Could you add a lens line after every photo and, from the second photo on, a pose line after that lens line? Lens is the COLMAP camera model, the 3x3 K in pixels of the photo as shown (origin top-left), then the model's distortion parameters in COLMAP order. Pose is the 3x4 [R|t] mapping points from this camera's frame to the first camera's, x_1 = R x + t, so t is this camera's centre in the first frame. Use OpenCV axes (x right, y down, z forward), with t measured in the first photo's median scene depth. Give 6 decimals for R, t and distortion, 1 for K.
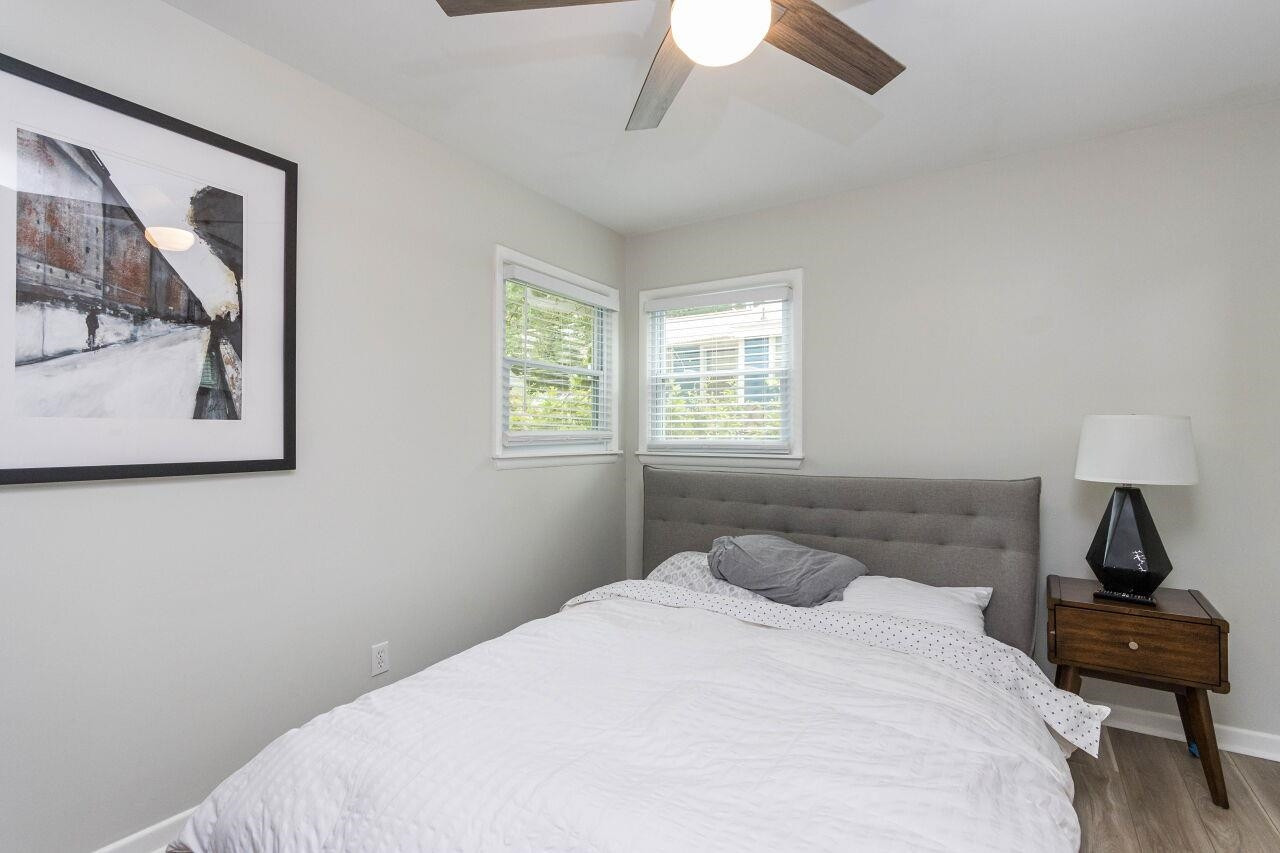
lens RADIAL K [[657.7, 0, 639.4], [0, 657.7, 428.8], [0, 0, 1]] dist [0.003726, 0.000077]
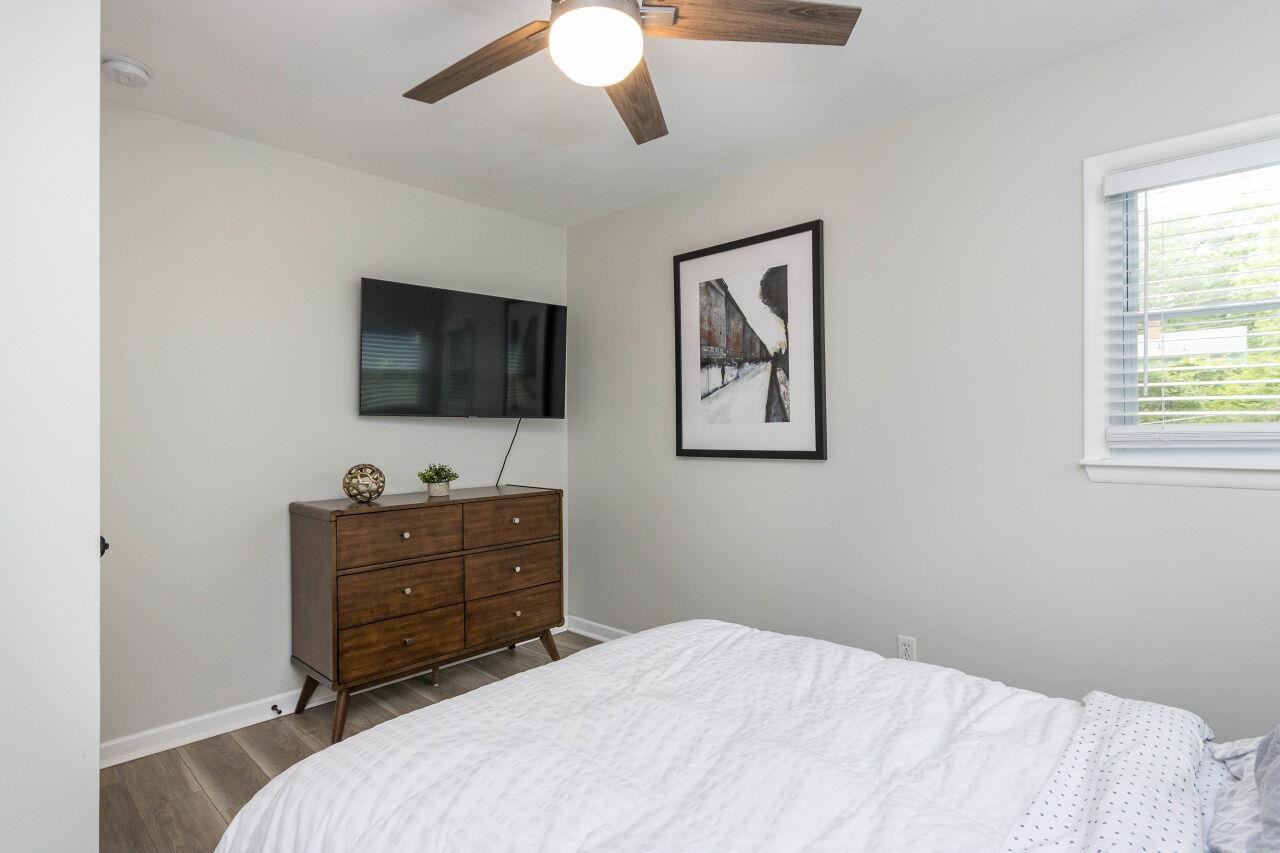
lens RADIAL K [[657.7, 0, 639.4], [0, 657.7, 428.8], [0, 0, 1]] dist [0.003726, 0.000077]
pose [[-0.252437, -0.007315, -0.967586, 0.907413], [0.010811, 0.999888, -0.010380, 0.012997], [0.967553, -0.013081, -0.252329, 1.120517]]
